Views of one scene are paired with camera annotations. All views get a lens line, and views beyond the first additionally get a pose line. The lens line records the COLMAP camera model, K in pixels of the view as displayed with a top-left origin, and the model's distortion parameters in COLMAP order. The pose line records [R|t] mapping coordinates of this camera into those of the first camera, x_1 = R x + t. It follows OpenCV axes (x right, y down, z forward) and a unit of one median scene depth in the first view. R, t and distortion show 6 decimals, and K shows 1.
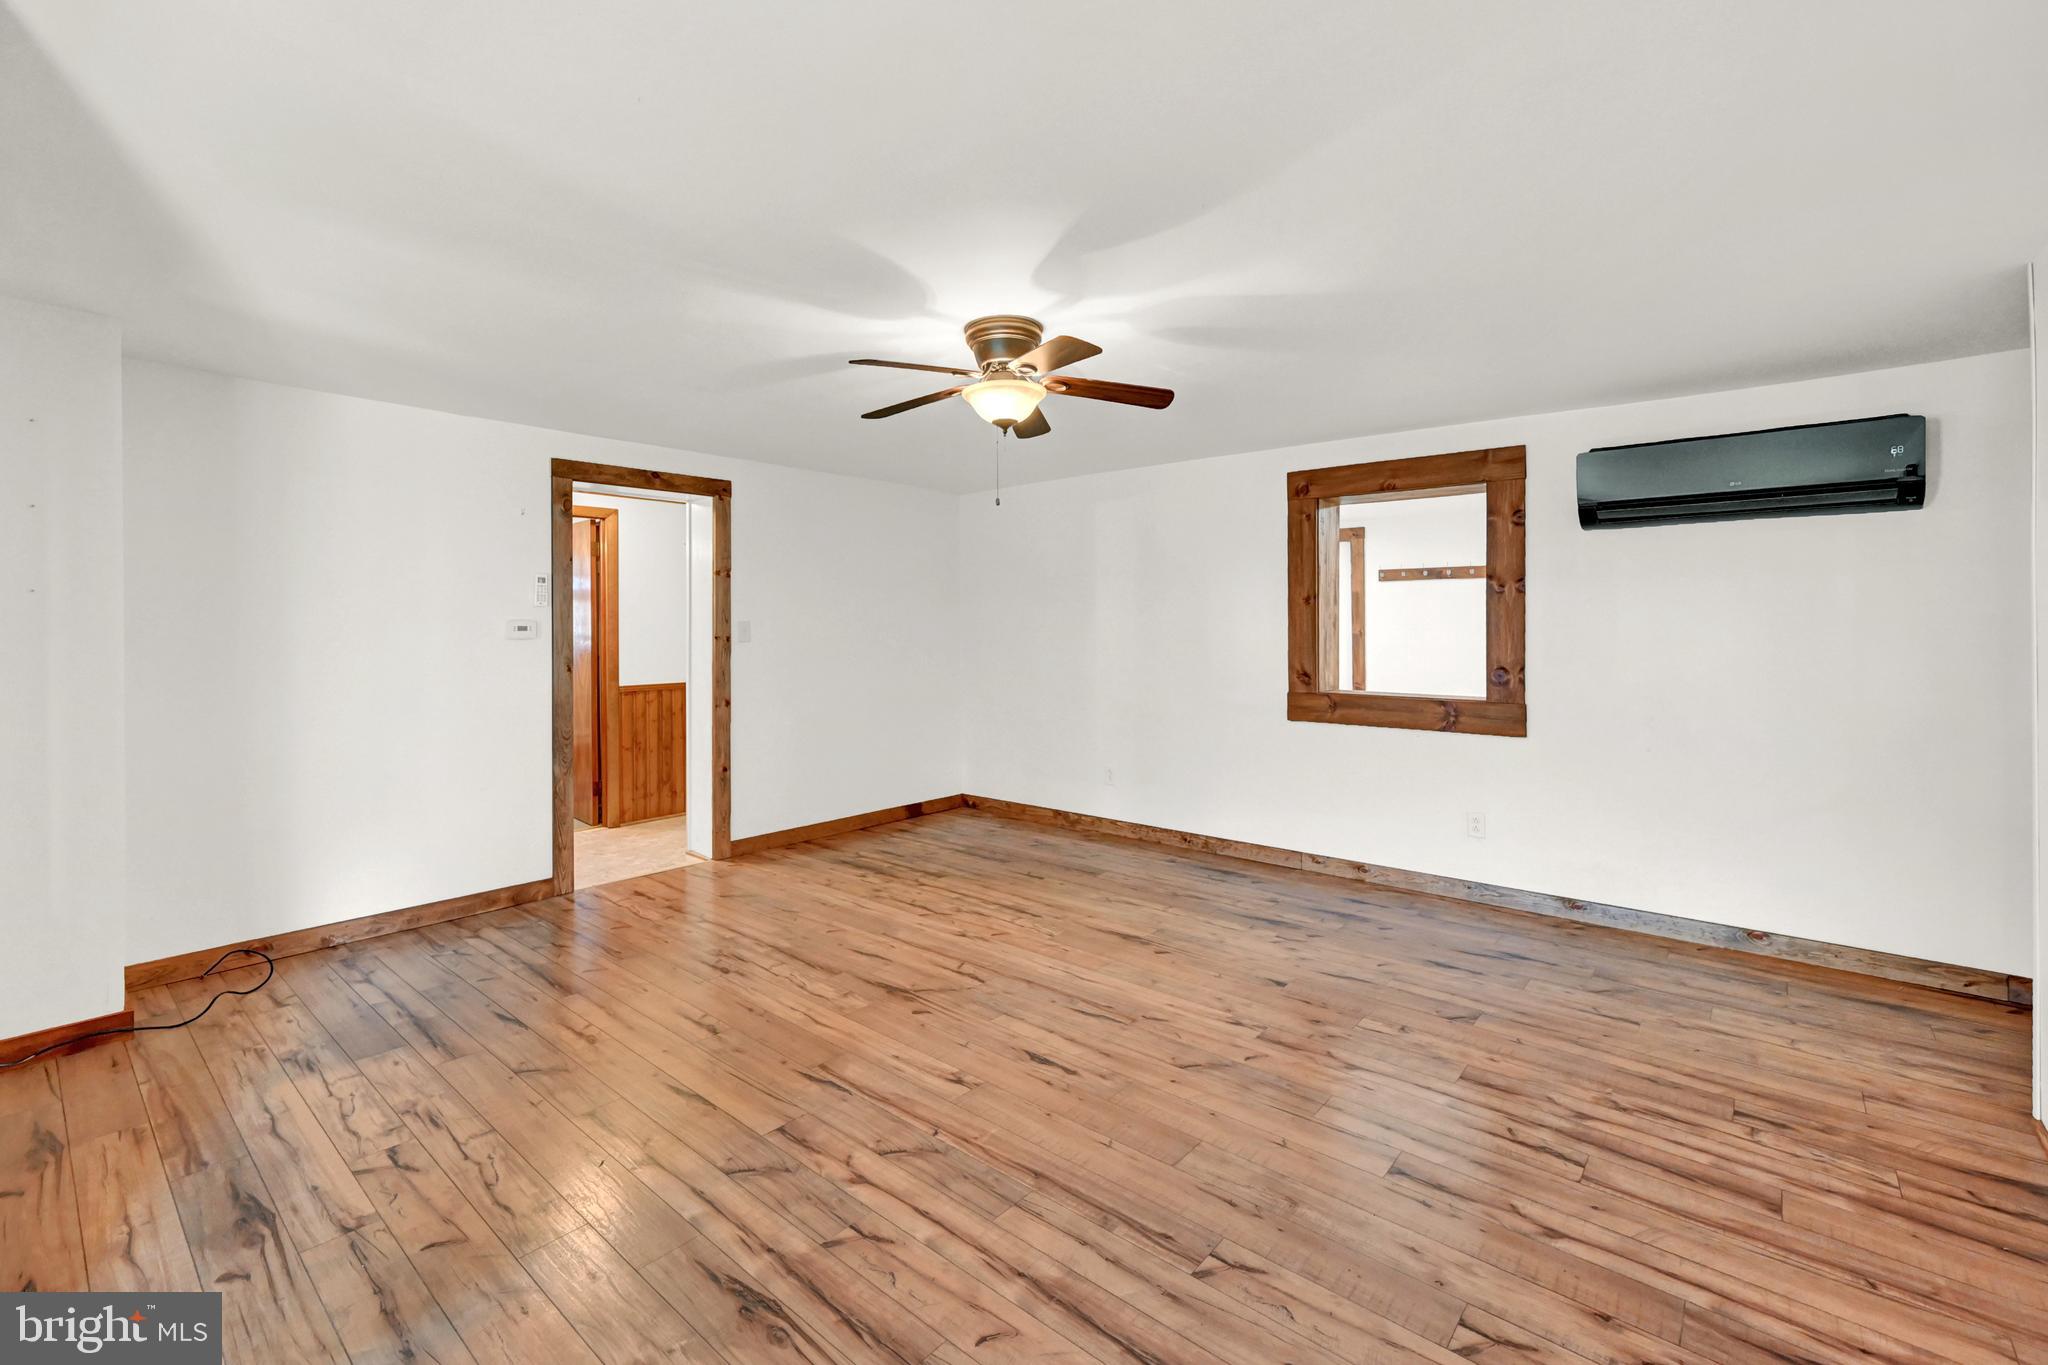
lens RADIAL K [[875.6, 0, 1012.4], [0, 875.6, 651.6], [0, 0, 1]] dist [-0.002620, 0.000902]
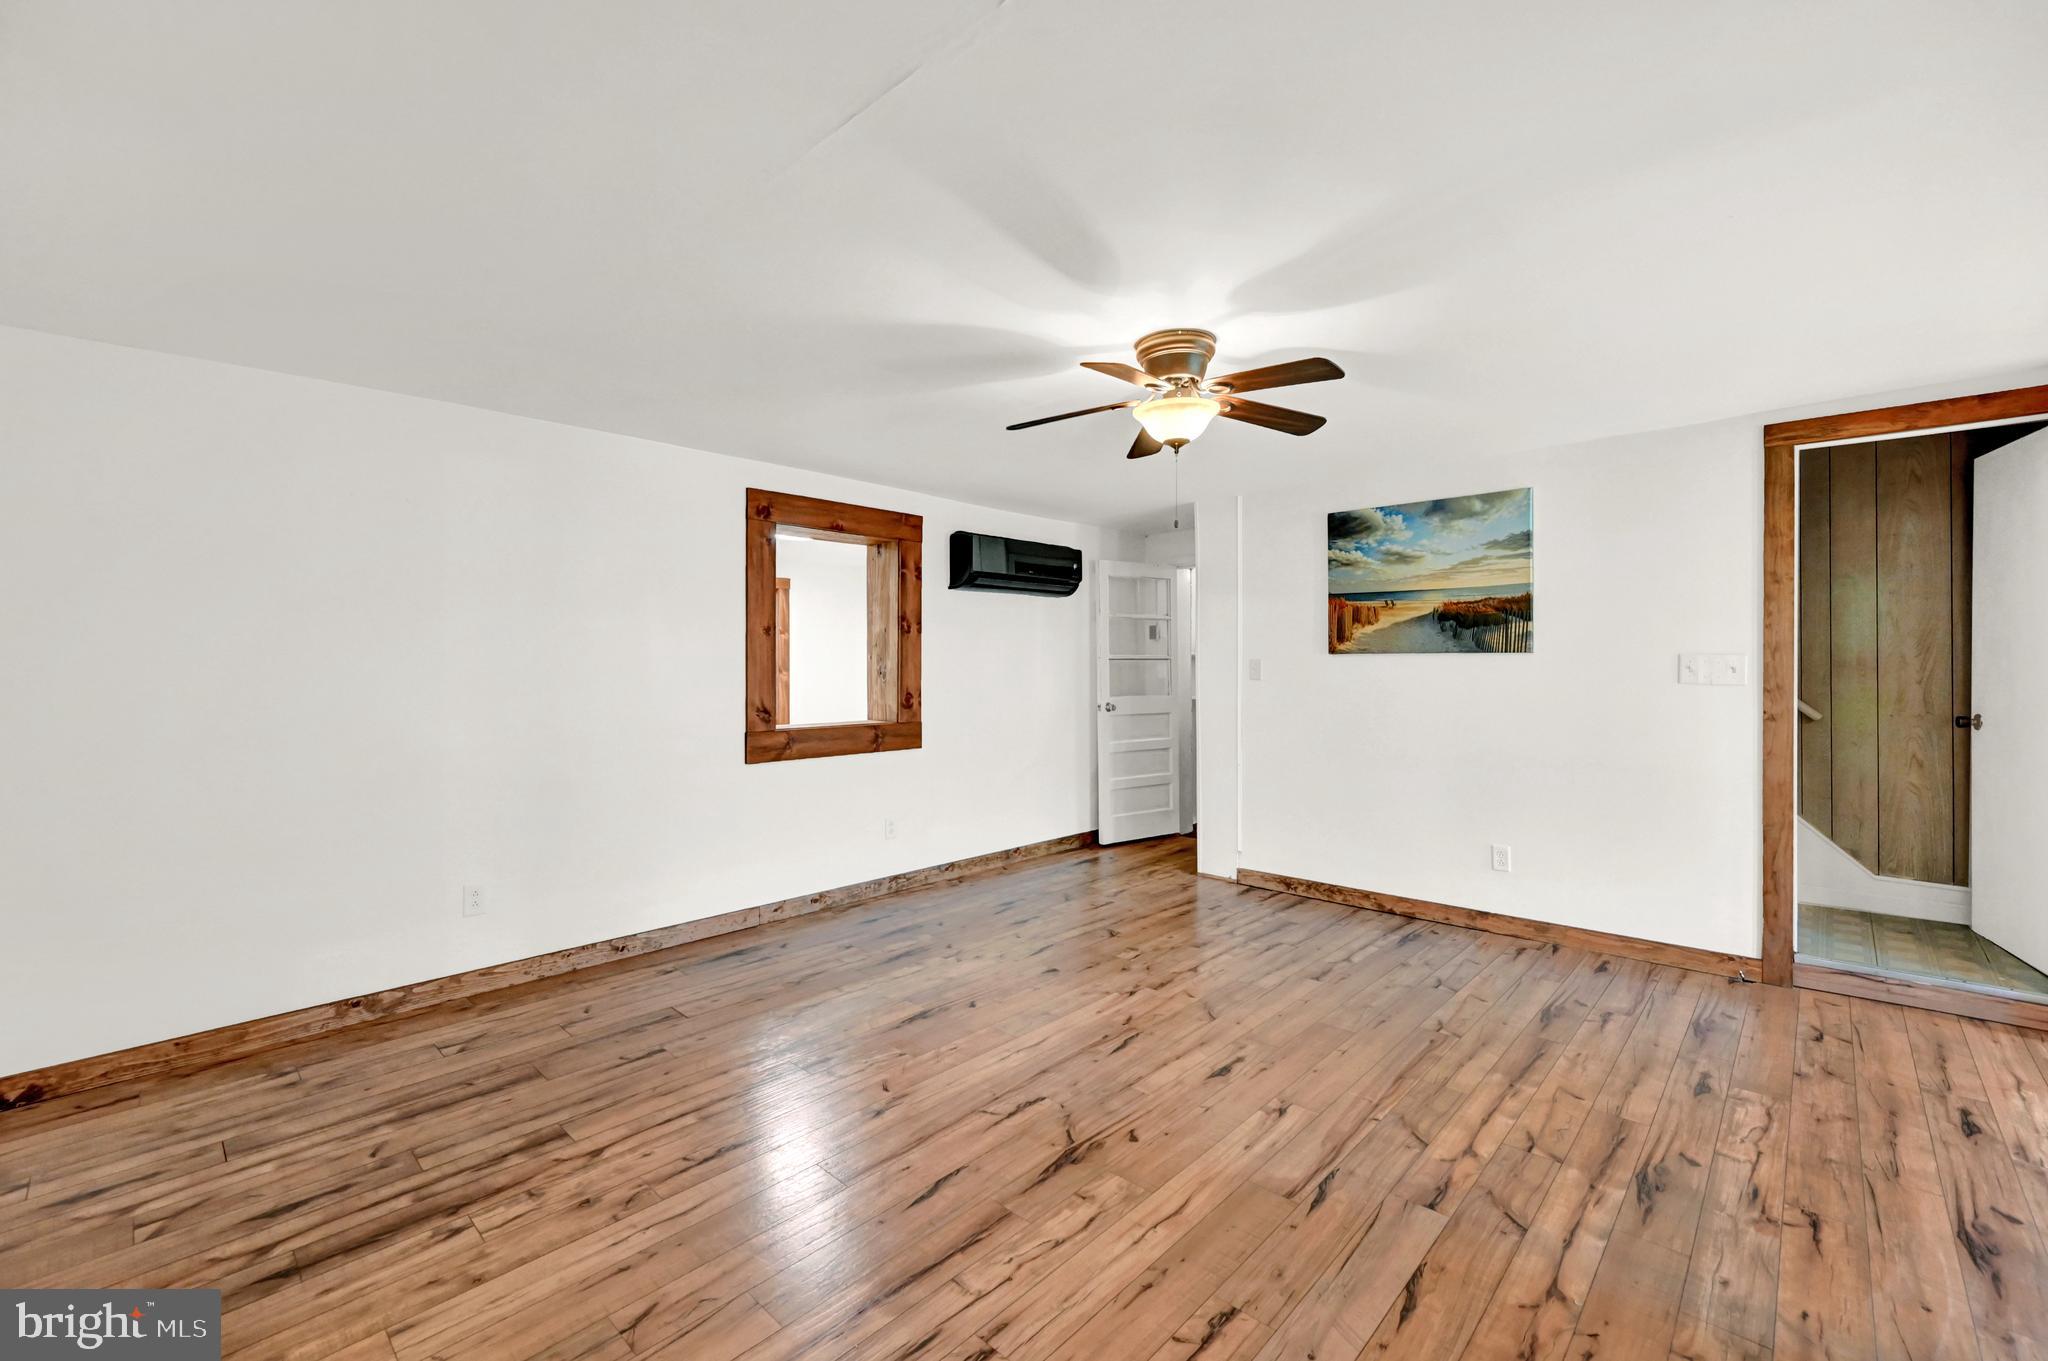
lens RADIAL K [[906.7, 0, 1030.0], [0, 906.7, 667.8], [0, 0, 1]] dist [0.001994, -0.001203]
pose [[0.009336, -0.002906, 0.999952, -0.869431], [0.030123, 0.999543, 0.002624, -0.018663], [-0.999503, 0.030097, 0.009420, 1.001289]]
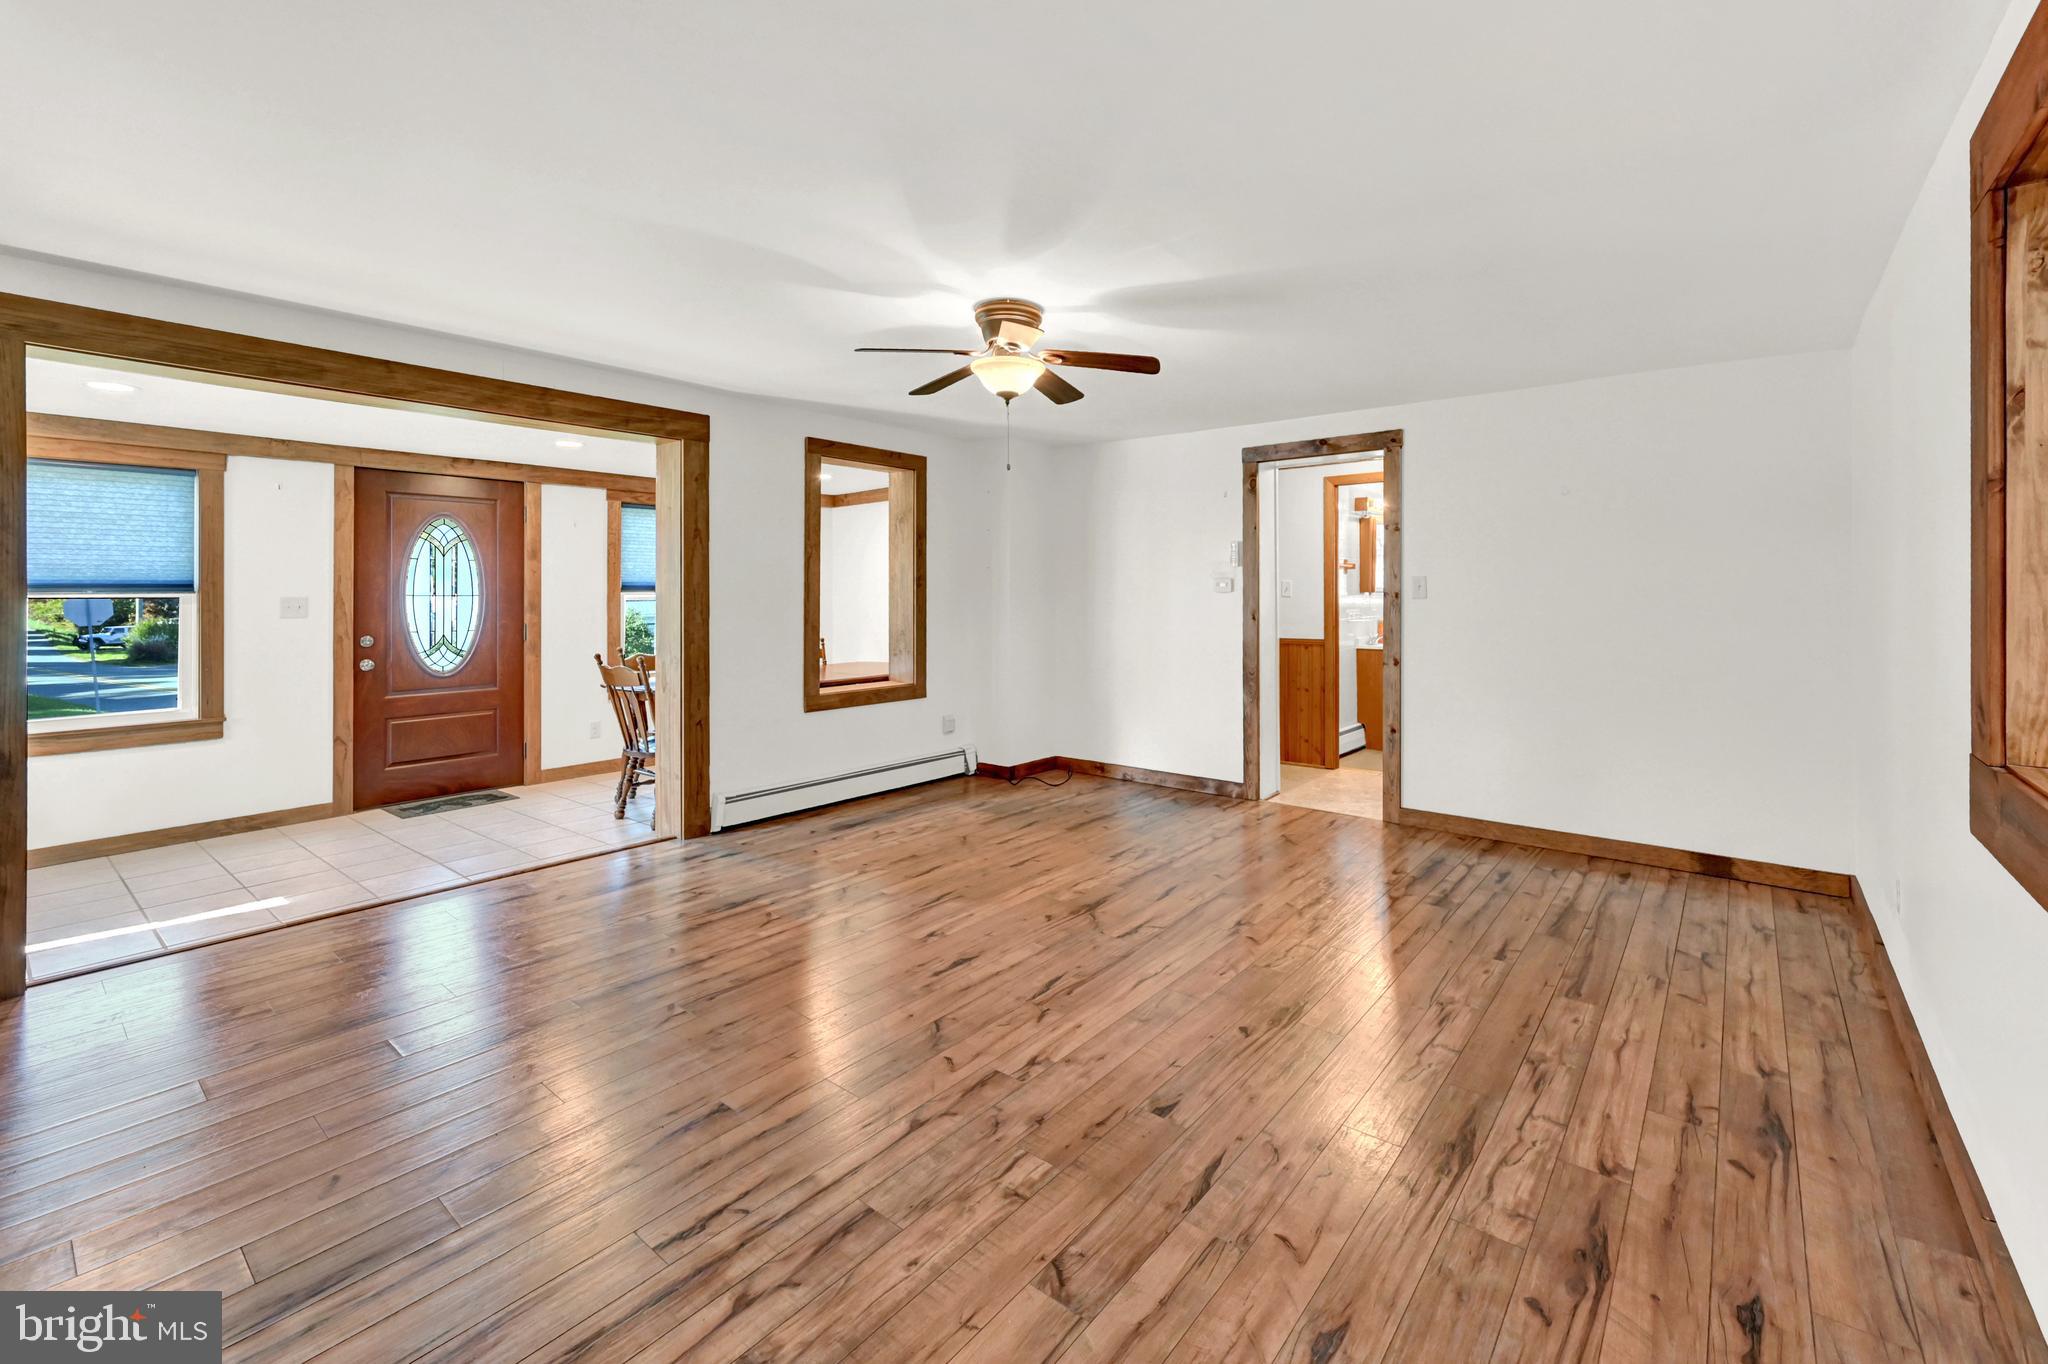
lens RADIAL K [[875.6, 0, 1004.2], [0, 875.6, 585.4], [0, 0, 1]] dist [-0.002620, 0.000902]
pose [[0.008920, -0.003807, -0.999953, 0.962984], [-0.029229, 0.999564, -0.004066, -0.011885], [0.999533, 0.029263, 0.008805, 0.858067]]
